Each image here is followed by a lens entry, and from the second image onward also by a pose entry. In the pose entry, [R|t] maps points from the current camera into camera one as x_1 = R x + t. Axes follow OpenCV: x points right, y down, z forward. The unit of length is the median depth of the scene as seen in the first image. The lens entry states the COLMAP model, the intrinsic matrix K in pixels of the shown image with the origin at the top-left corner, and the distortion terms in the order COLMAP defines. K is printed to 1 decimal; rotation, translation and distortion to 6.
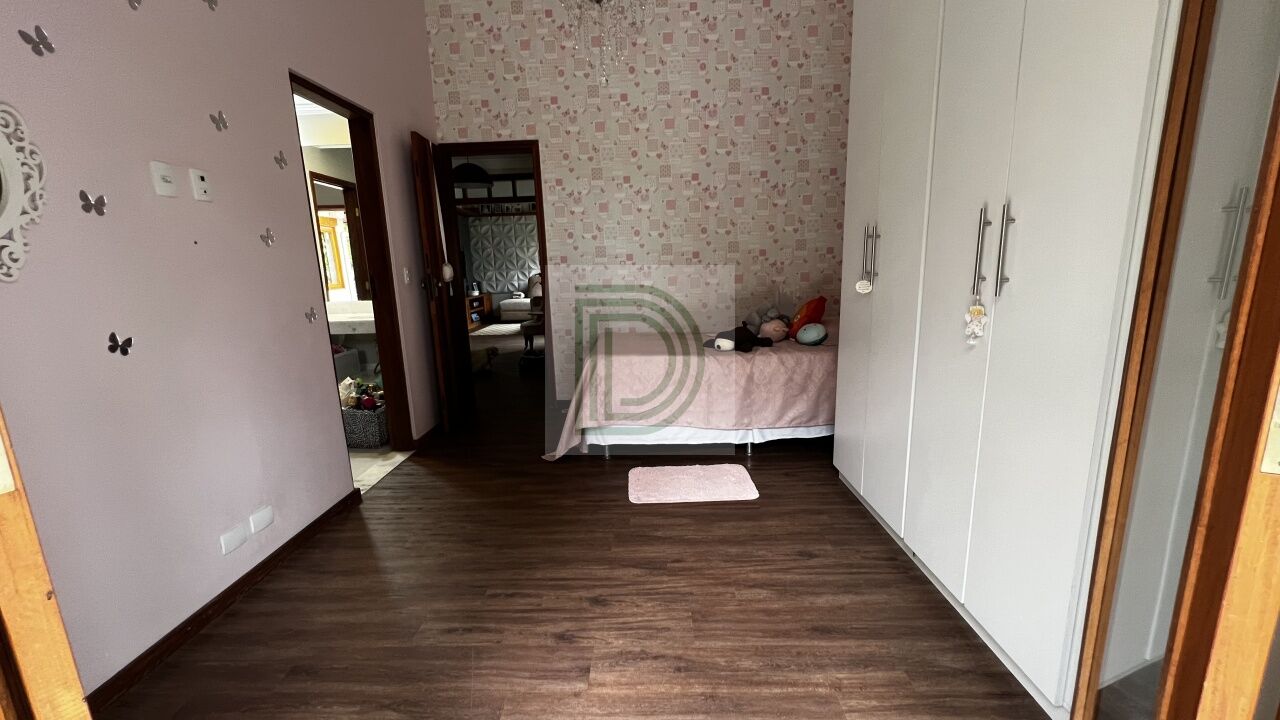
lens RADIAL K [[512.6, 0, 640.5], [0, 512.6, 361.8], [0, 0, 1]] dist [0.000973, 0.000367]
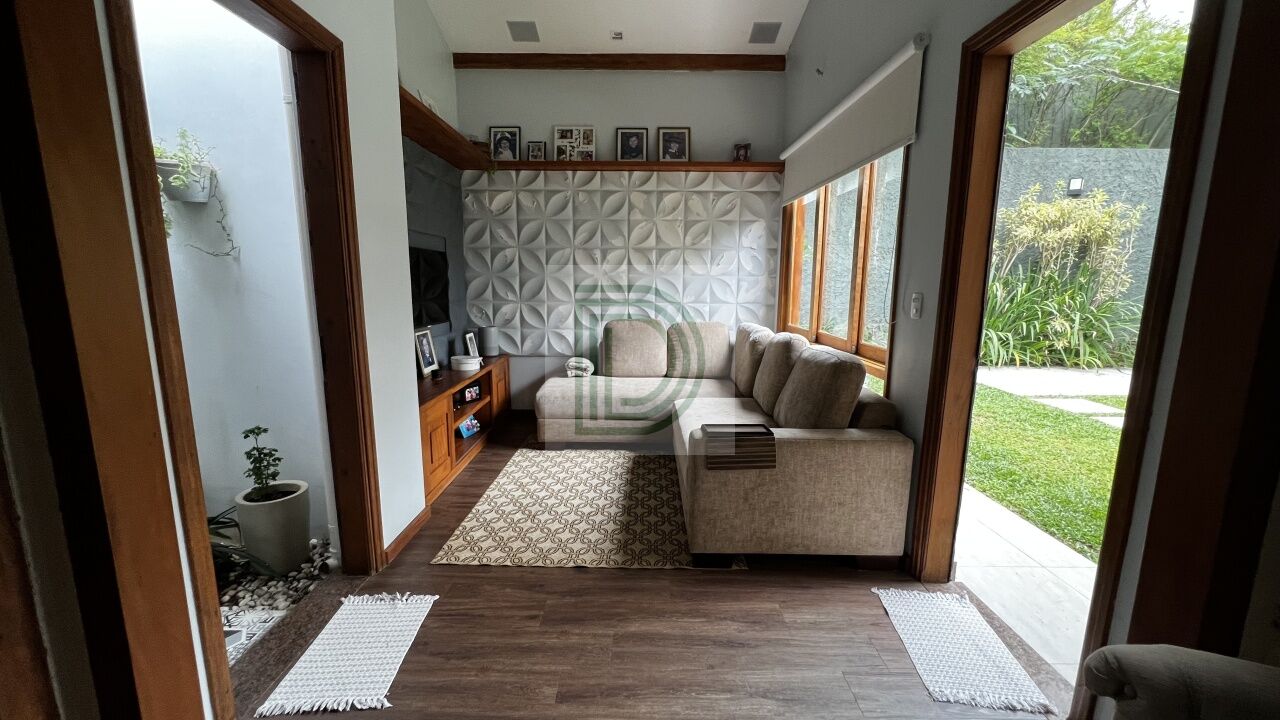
lens RADIAL K [[512.6, 0, 640.4], [0, 512.6, 363.4], [0, 0, 1]] dist [0.000973, 0.000367]
pose [[0.999233, 0.033858, 0.019699, -0.196816], [-0.033236, 0.998964, -0.031075, -0.121117], [-0.020731, 0.030397, 0.999323, 0.595587]]
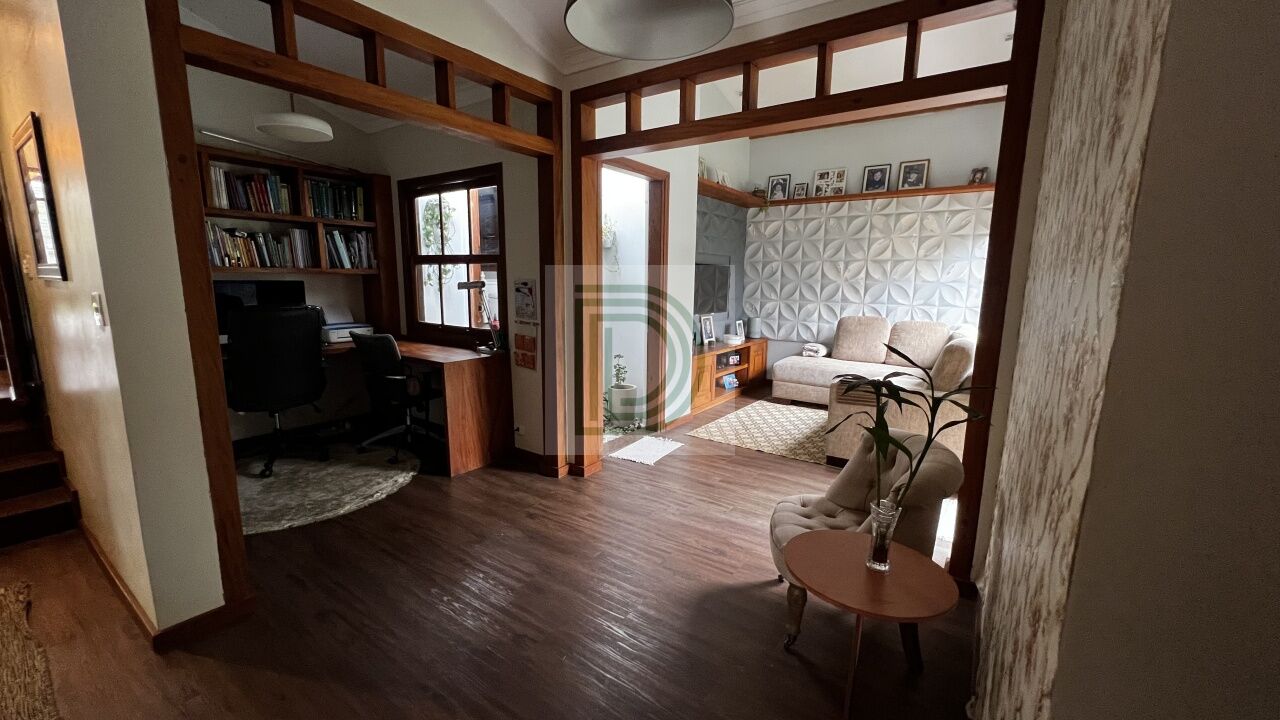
lens RADIAL K [[512.6, 0, 638.6], [0, 512.6, 363.3], [0, 0, 1]] dist [0.000973, 0.000367]
pose [[0.825146, 0.131910, -0.549302, -0.093812], [-0.146013, 0.989115, 0.018191, -0.098958], [0.545723, 0.065195, 0.835426, 0.453467]]
